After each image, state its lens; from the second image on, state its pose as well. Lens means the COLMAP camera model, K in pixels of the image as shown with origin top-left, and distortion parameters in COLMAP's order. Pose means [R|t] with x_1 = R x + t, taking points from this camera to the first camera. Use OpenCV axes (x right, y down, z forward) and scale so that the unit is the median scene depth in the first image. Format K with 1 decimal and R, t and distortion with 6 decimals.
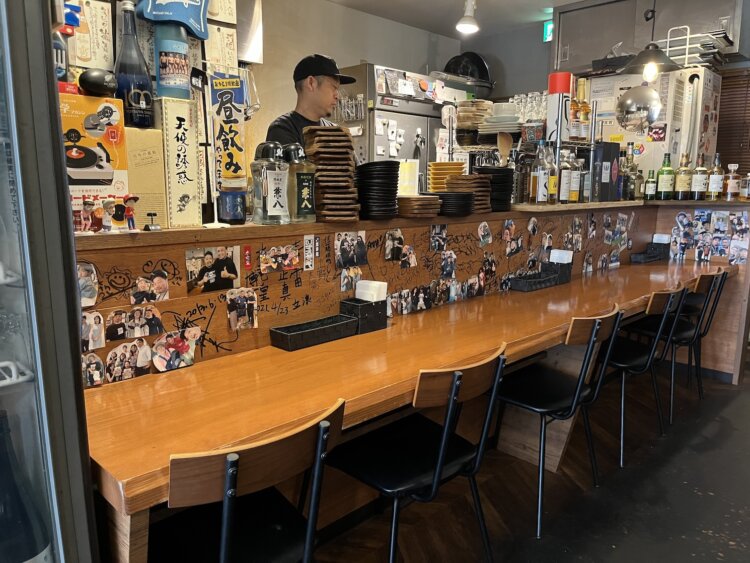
lens RADIAL K [[571.8, 0, 371.2], [0, 571.8, 284.2], [0, 0, 1]] dist [0.041015, -0.063403]
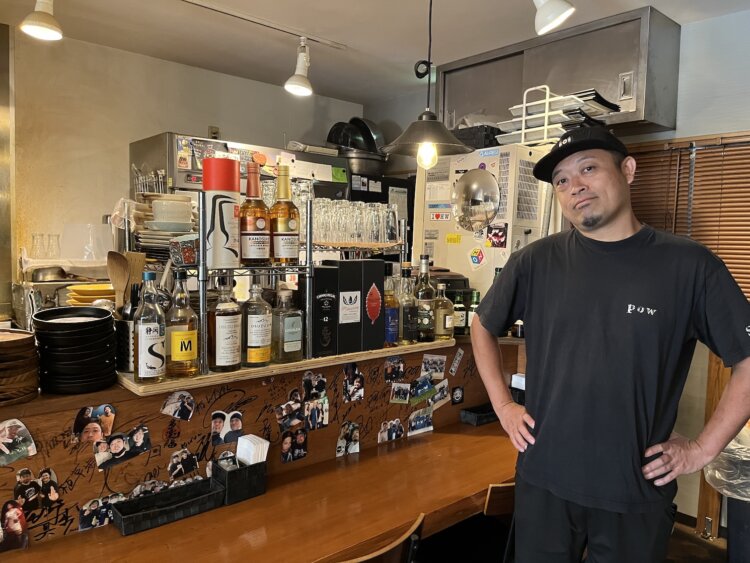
lens RADIAL K [[571.8, 0, 376.5], [0, 571.8, 280.3], [0, 0, 1]] dist [0.041015, -0.063403]
pose [[0.997744, 0.023085, -0.063037, 0.407869], [-0.029421, 0.994400, -0.101505, -0.138226], [0.060341, 0.103131, 0.992836, 0.320083]]
